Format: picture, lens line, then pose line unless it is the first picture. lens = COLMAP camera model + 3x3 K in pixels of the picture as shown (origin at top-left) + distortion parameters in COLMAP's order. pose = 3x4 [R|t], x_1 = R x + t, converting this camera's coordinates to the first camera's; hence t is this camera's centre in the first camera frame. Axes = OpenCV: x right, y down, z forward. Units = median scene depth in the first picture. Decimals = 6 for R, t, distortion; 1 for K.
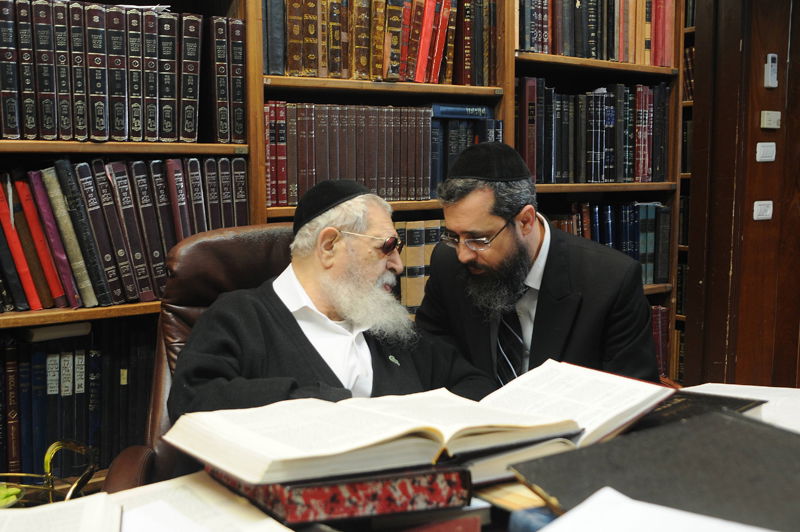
lens RADIAL K [[809.9, 0, 400.0], [0, 809.9, 266.0], [0, 0, 1]] dist [-0.050383, 0.013758]
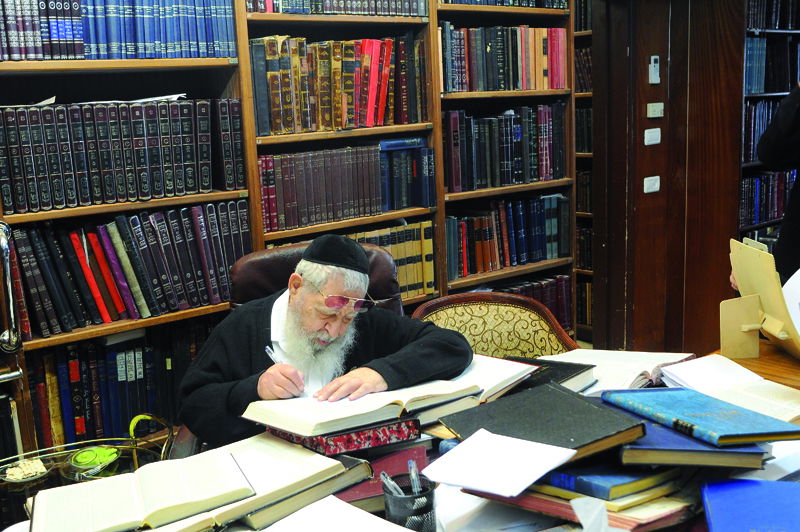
lens RADIAL K [[809.9, 0, 400.0], [0, 809.9, 266.0], [0, 0, 1]] dist [-0.050383, 0.013758]
pose [[0.996450, -0.054722, 0.063977, -0.026933], [0.049628, 0.995665, 0.078663, -0.118309], [-0.068005, -0.075208, 0.994846, -0.390260]]
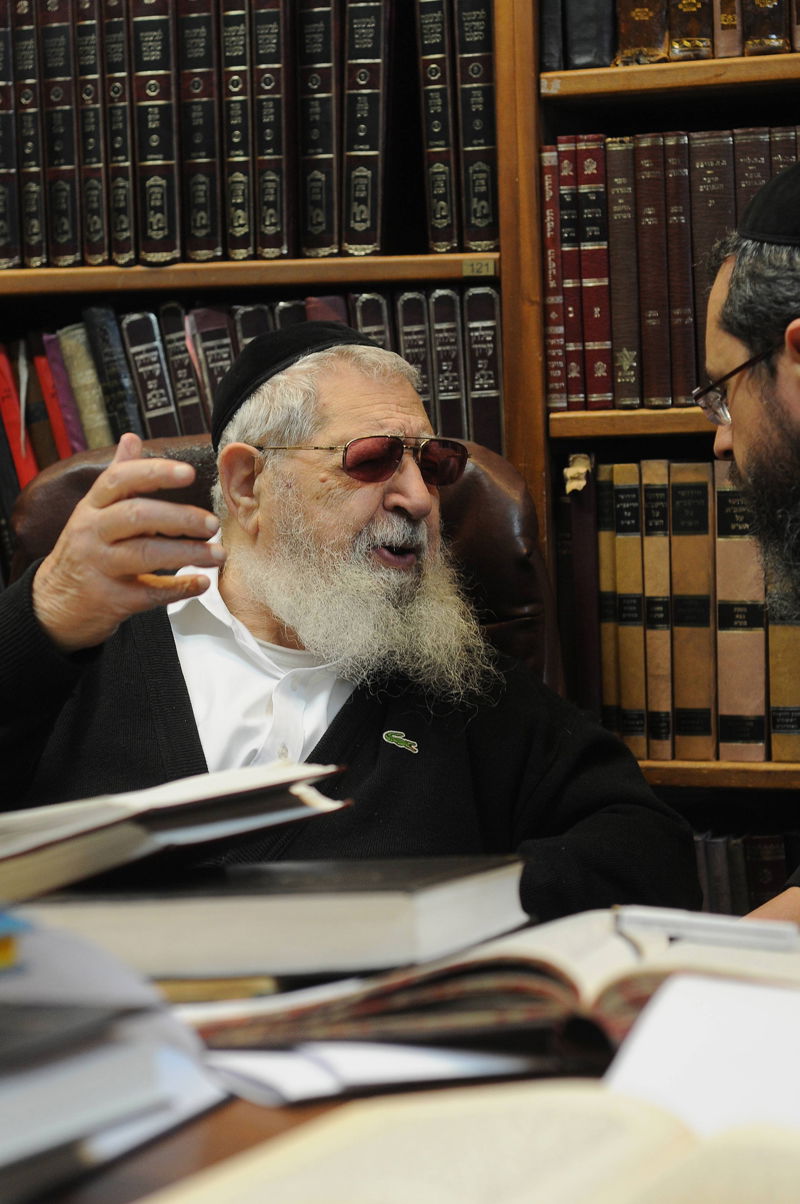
lens RADIAL K [[2597.9, 0, 402.0], [0, 2597.9, 547.5], [0, 0, 1]] dist [0.029320, 0.321744]
pose [[0.635861, 0.029897, -0.771224, 0.777412], [-0.066629, 0.997645, -0.016260, 0.017822], [0.768922, 0.061725, 0.636356, 0.164149]]
